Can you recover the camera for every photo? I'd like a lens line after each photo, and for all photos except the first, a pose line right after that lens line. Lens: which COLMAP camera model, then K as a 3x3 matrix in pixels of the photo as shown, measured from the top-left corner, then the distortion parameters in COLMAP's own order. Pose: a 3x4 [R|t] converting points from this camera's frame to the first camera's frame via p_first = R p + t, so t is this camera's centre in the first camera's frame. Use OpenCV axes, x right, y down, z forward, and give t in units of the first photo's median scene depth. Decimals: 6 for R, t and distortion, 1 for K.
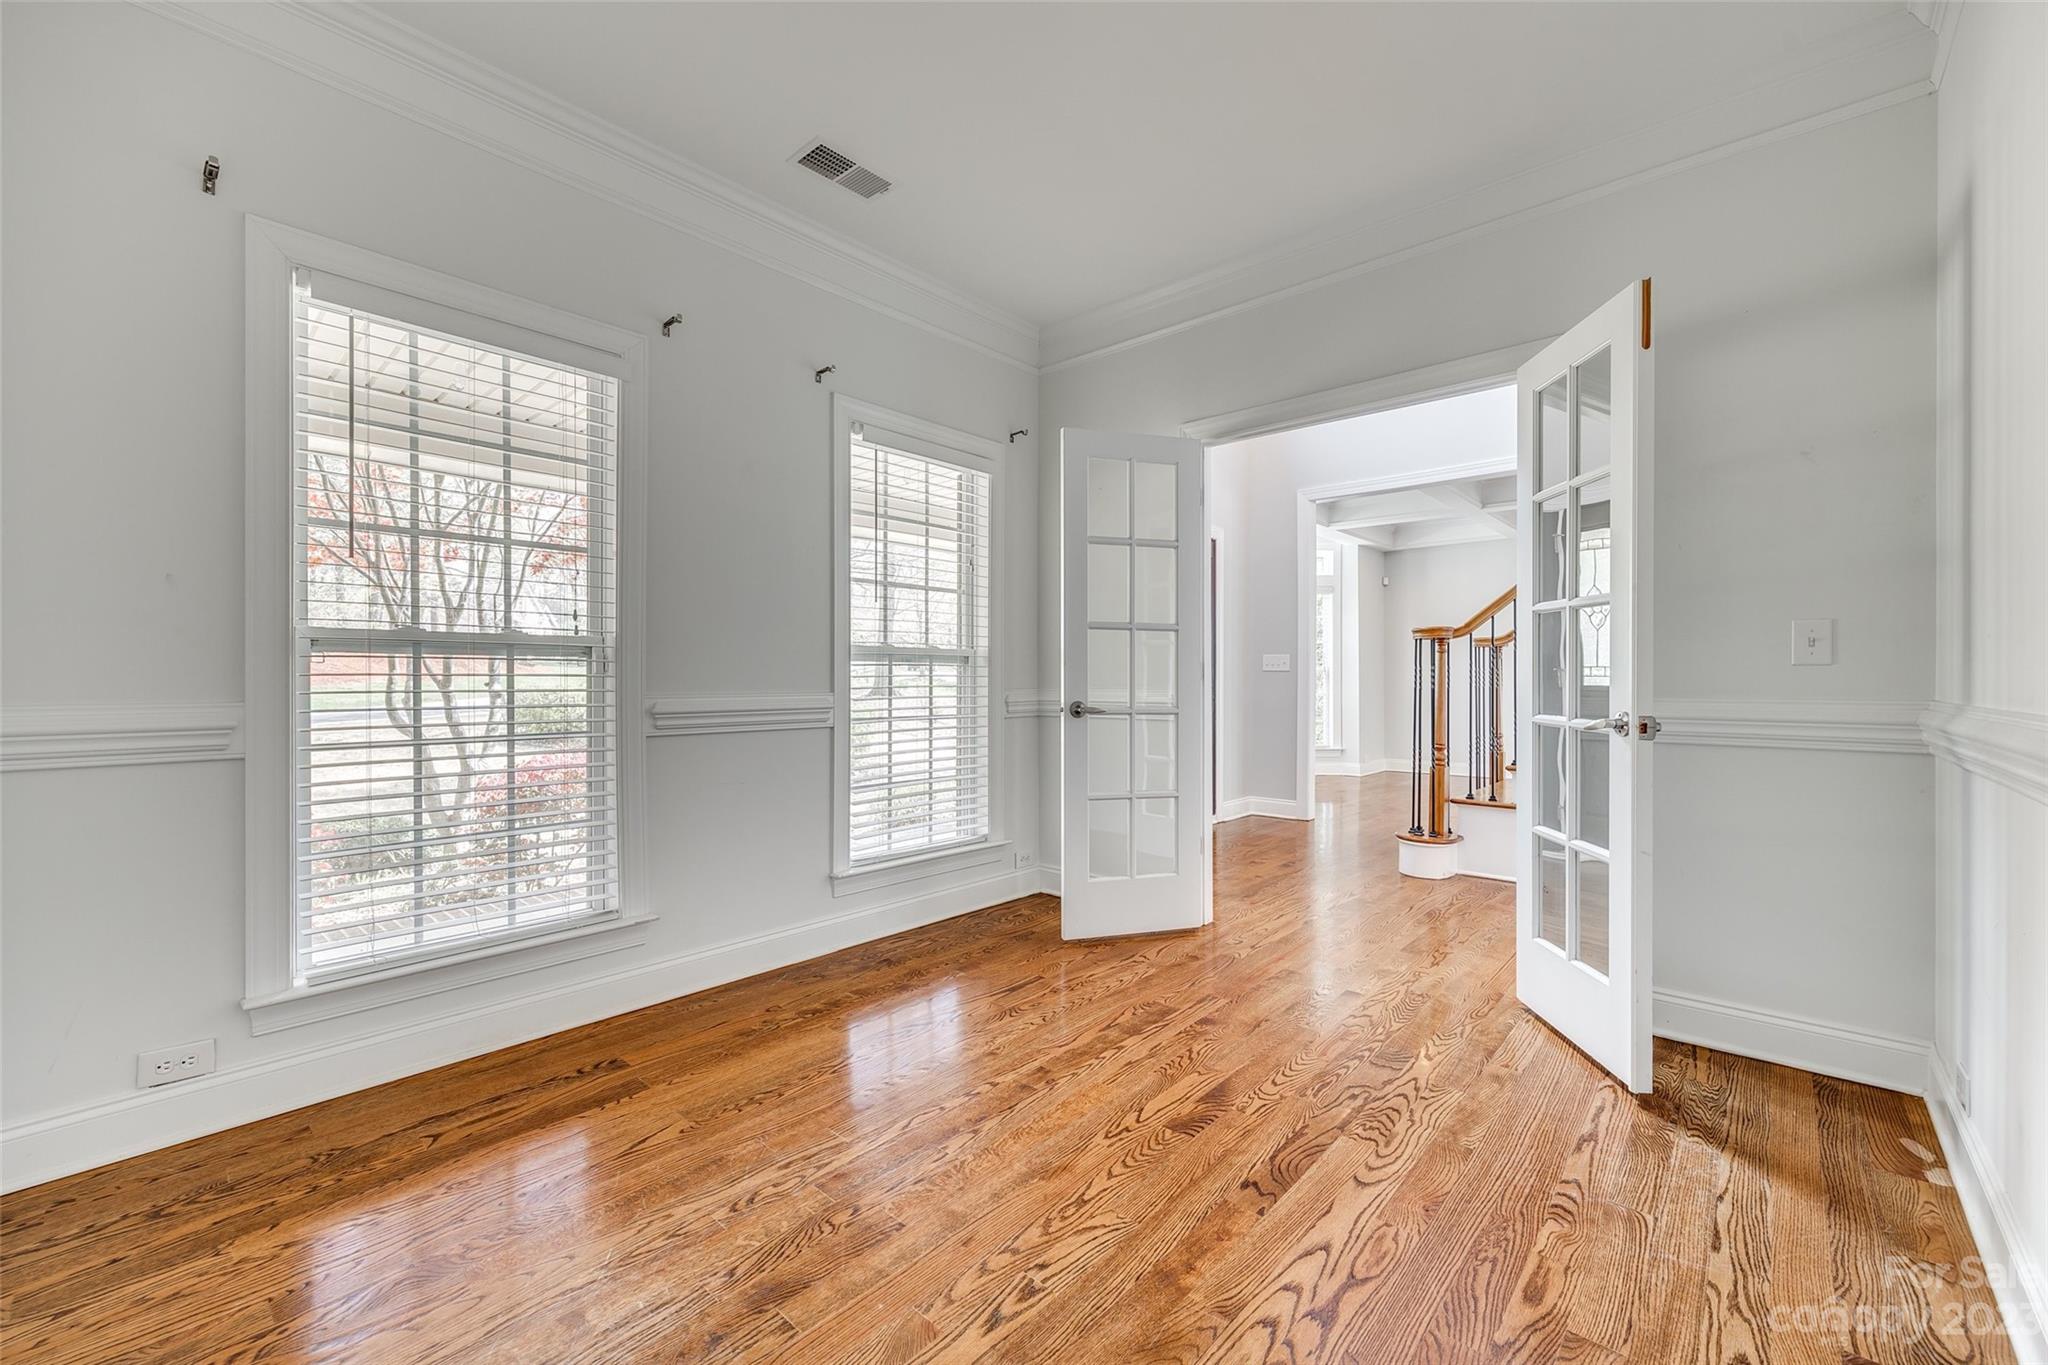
lens RADIAL K [[832.3, 0, 1021.4], [0, 832.3, 681.4], [0, 0, 1]] dist [-0.002512, -0.000049]
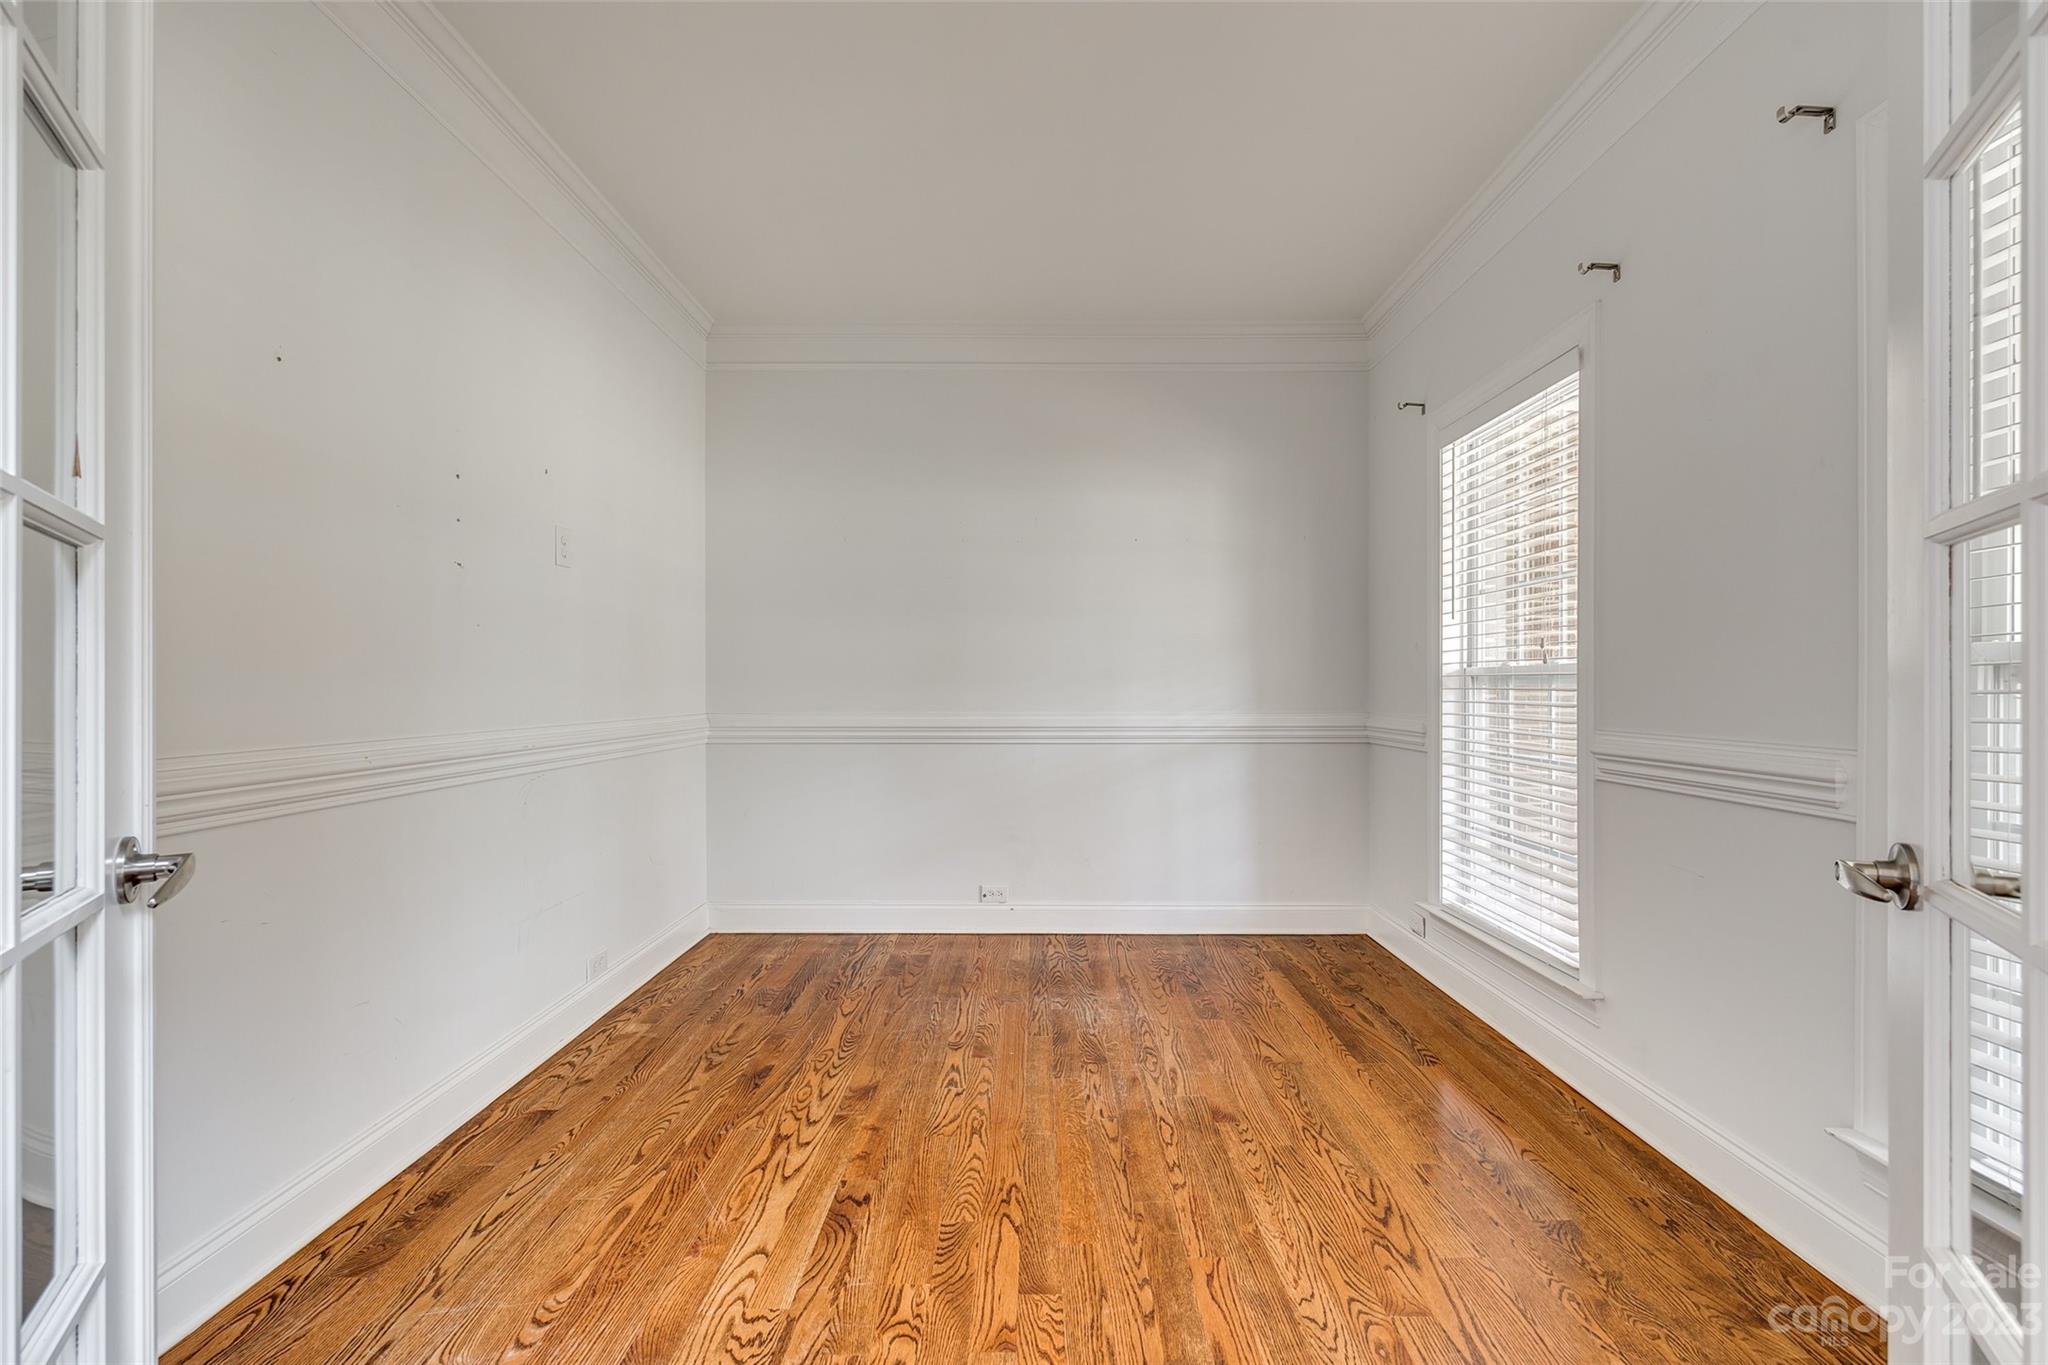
lens RADIAL K [[832.3, 0, 1022.4], [0, 832.3, 685.1], [0, 0, 1]] dist [-0.002512, -0.000049]
pose [[-0.751080, 0.001333, -0.660210, 0.810551], [-0.000224, 0.999997, 0.002273, -0.042727], [0.660211, 0.001855, -0.751078, 1.910064]]
